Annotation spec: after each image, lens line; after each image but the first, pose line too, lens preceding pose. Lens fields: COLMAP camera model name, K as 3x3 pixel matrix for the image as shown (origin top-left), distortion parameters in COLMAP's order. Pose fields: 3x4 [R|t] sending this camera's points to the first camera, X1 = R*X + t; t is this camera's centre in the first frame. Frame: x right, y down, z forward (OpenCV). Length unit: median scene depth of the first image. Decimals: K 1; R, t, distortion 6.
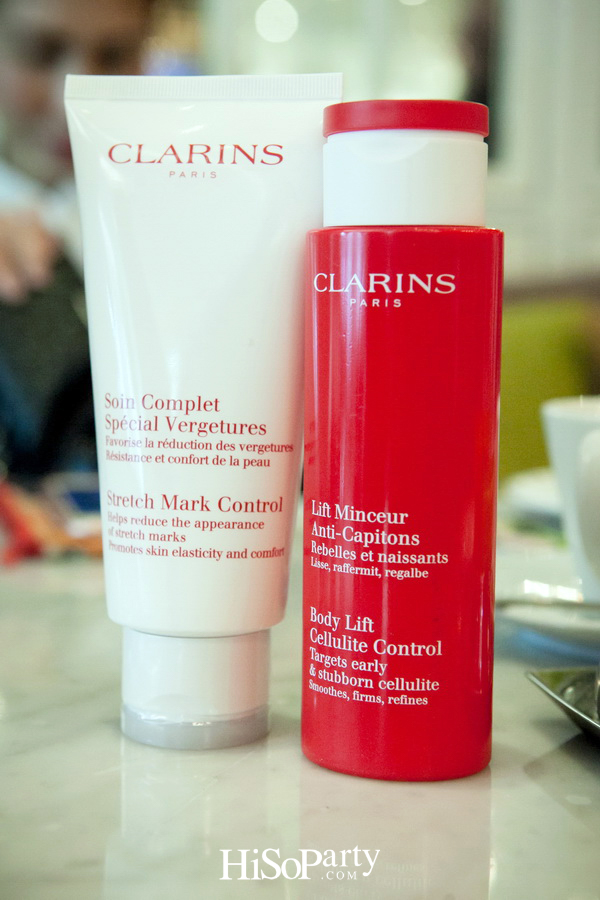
lens RADIAL K [[1909.9, 0, 300.0], [0, 1909.9, 451.0], [0, 0, 1]] dist [-0.069186, 0.000000]
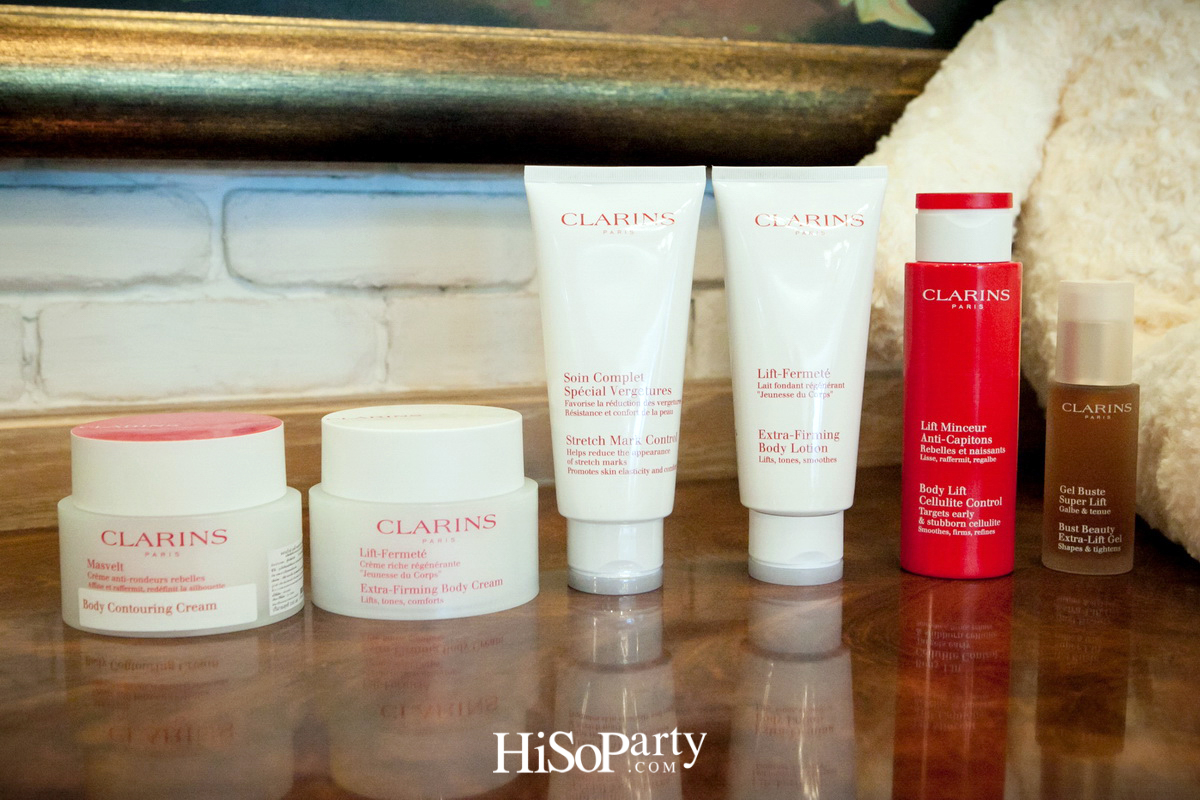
lens RADIAL K [[1297.7, 0, 600.4], [0, 1297.7, 399.1], [0, 0, 1]] dist [-0.006621, 0.000000]
pose [[0.934336, -0.043348, 0.353746, -0.686801], [0.048596, 0.998801, -0.005964, -0.001926], [-0.353064, 0.022763, 0.935322, 0.003525]]
